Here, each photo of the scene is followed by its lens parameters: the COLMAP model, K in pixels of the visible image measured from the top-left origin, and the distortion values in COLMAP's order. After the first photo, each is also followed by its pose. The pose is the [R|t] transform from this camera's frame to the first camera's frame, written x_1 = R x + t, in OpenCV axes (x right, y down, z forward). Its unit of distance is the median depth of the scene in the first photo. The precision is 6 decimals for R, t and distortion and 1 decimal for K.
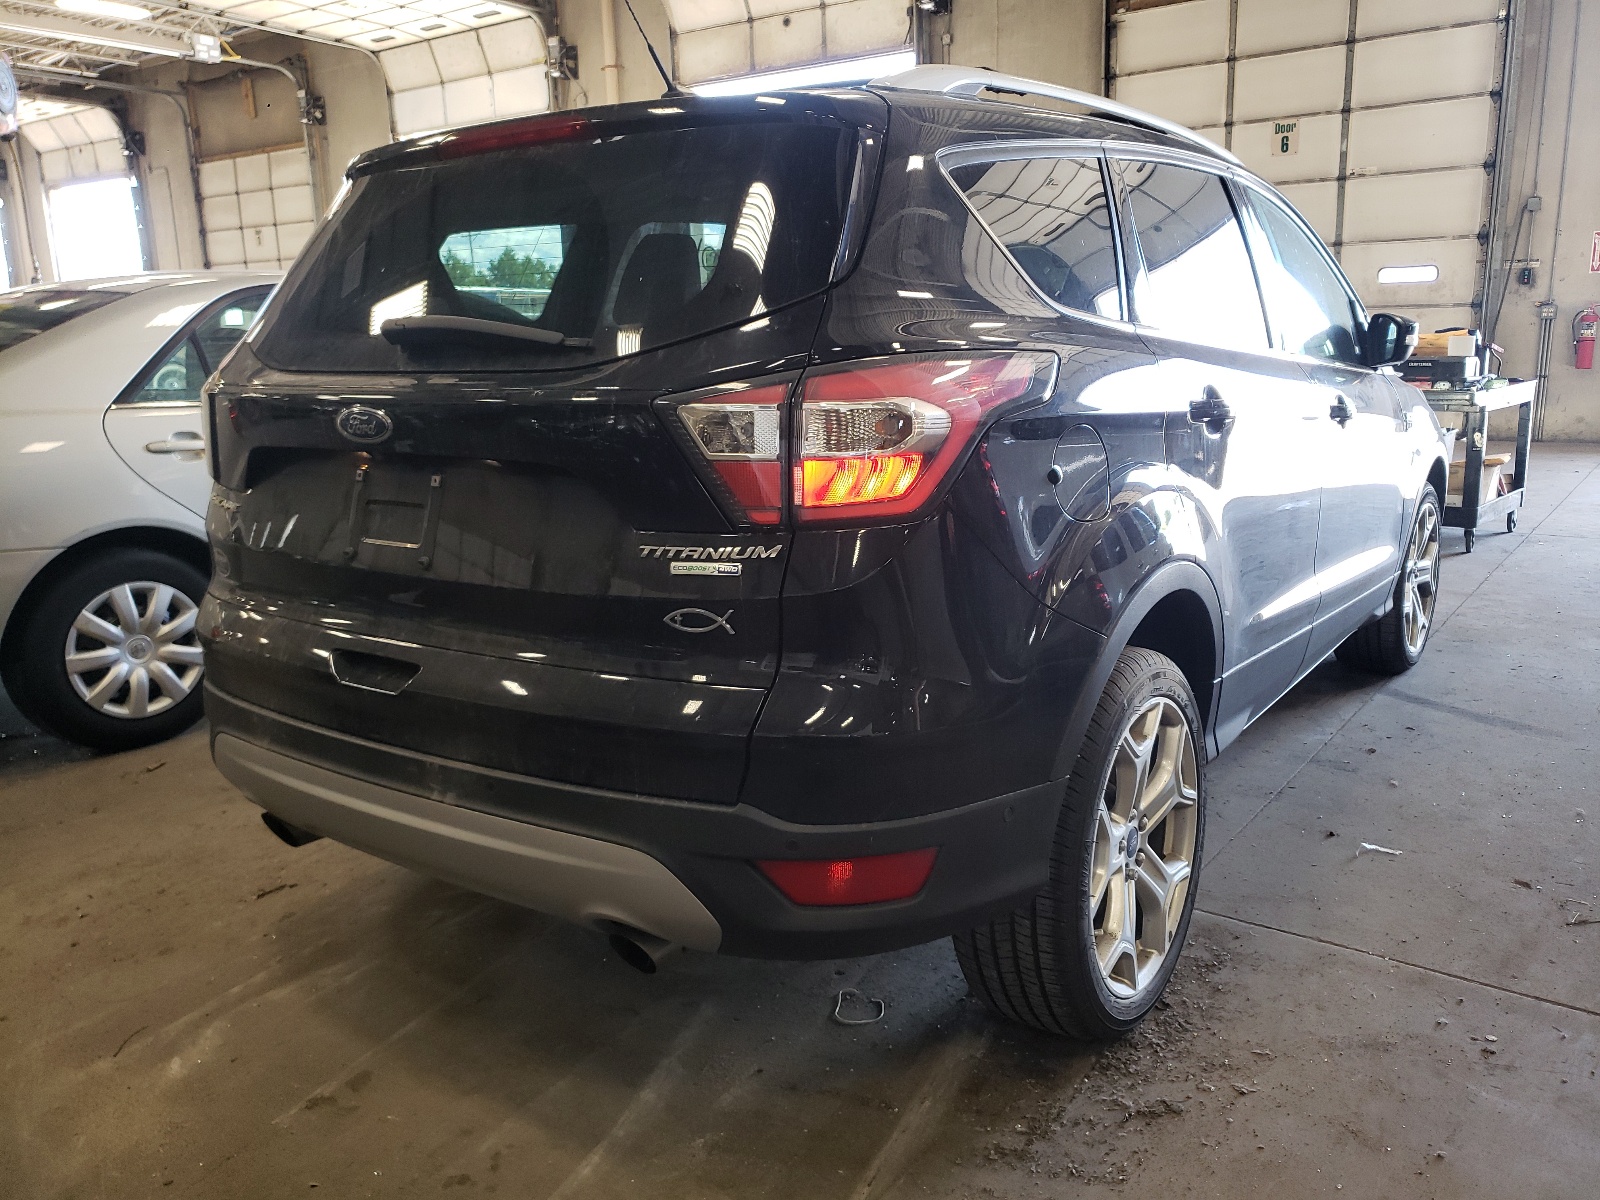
lens RADIAL K [[1262.9, 0, 800.6], [0, 1262.9, 619.7], [0, 0, 1]] dist [0.013001, 0.003803]
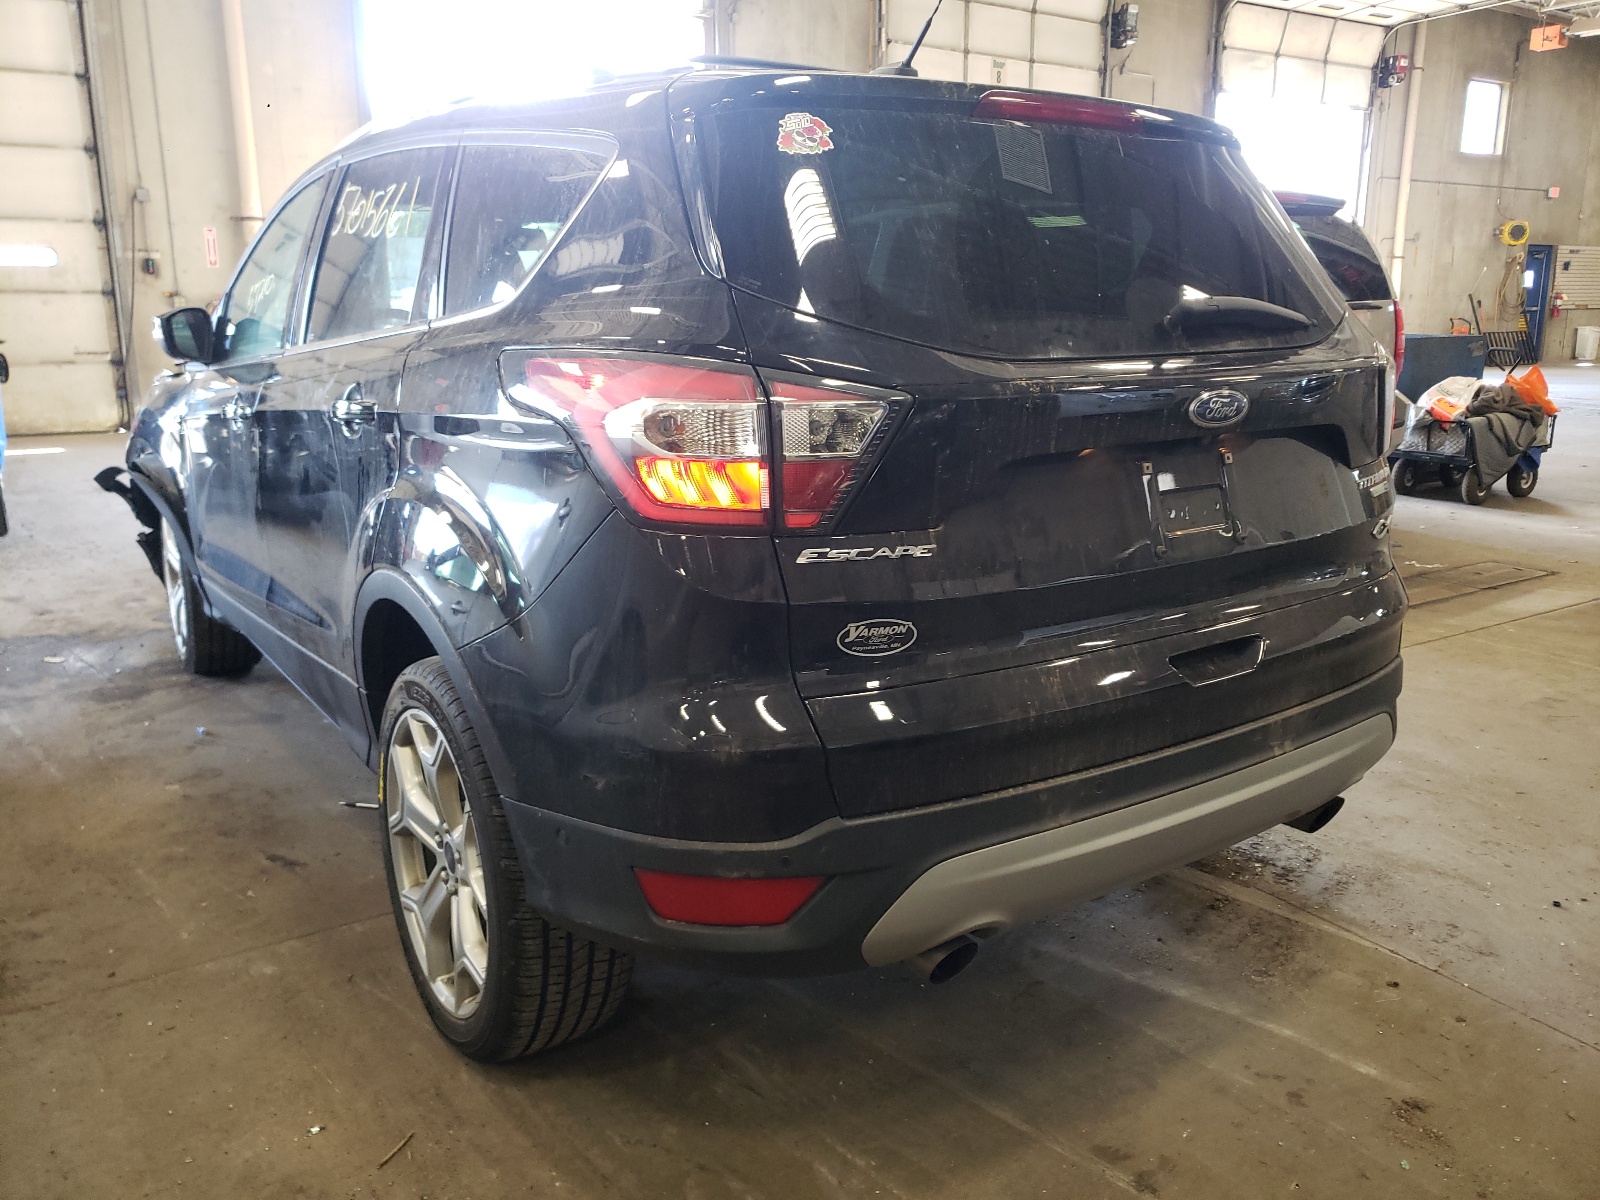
lens RADIAL K [[1314.8, 0, 800.0], [0, 1314.8, 600.0], [0, 0, 1]] dist [0.013246, 0.001439]
pose [[0.313847, -0.190355, 0.930196, -0.298166], [0.205004, 0.970174, 0.129368, -0.043815], [-0.927078, 0.150092, 0.343510, 0.204997]]
